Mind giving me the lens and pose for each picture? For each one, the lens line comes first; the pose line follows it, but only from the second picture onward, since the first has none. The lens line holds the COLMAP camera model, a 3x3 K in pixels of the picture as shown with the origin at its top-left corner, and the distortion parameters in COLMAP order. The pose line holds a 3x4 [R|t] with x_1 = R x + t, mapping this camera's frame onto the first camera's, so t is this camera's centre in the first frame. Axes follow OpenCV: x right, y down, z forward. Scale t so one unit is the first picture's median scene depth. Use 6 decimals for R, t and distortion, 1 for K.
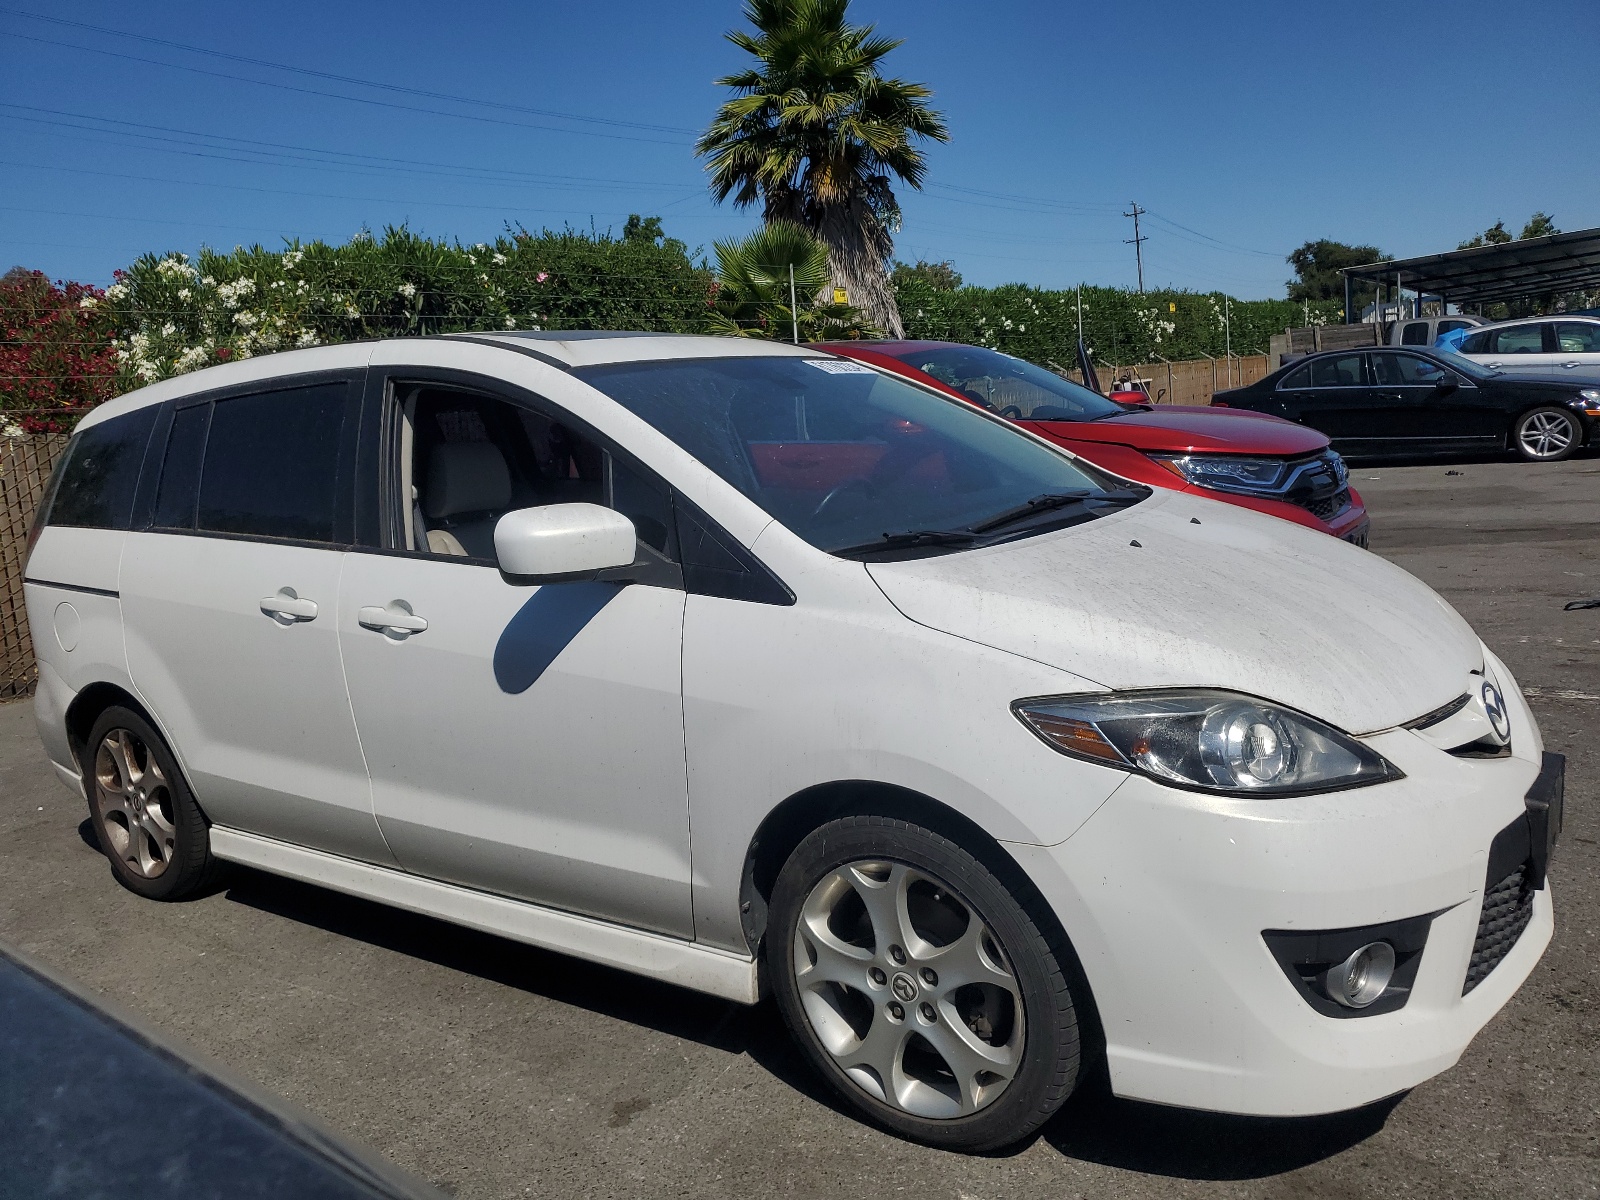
lens RADIAL K [[1302.7, 0, 800.0], [0, 1302.7, 600.0], [0, 0, 1]] dist [0.097215, -0.112239]
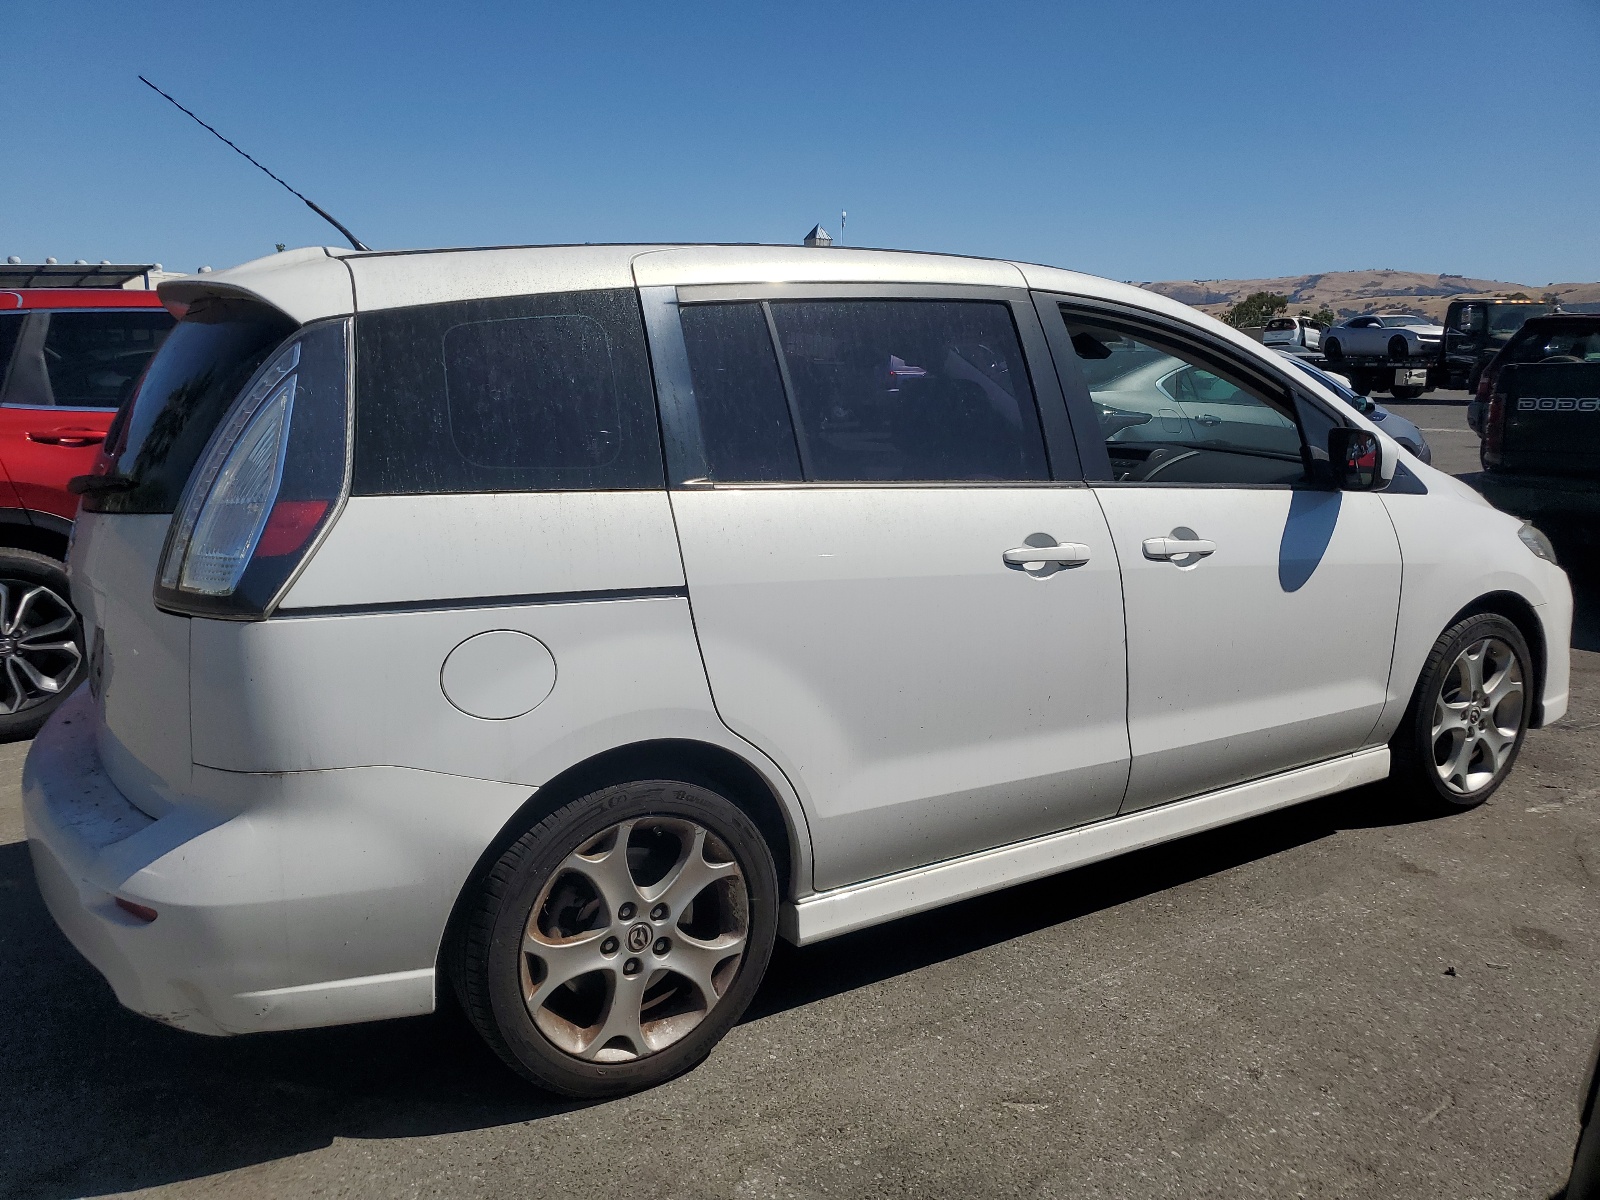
lens RADIAL K [[1302.7, 0, 800.0], [0, 1302.7, 600.0], [0, 0, 1]] dist [0.097215, -0.112239]
pose [[0.341700, -0.115244, 0.932717, -1.249643], [0.097304, 0.991458, 0.086854, -0.055484], [-0.934758, 0.061079, 0.349994, 0.857451]]
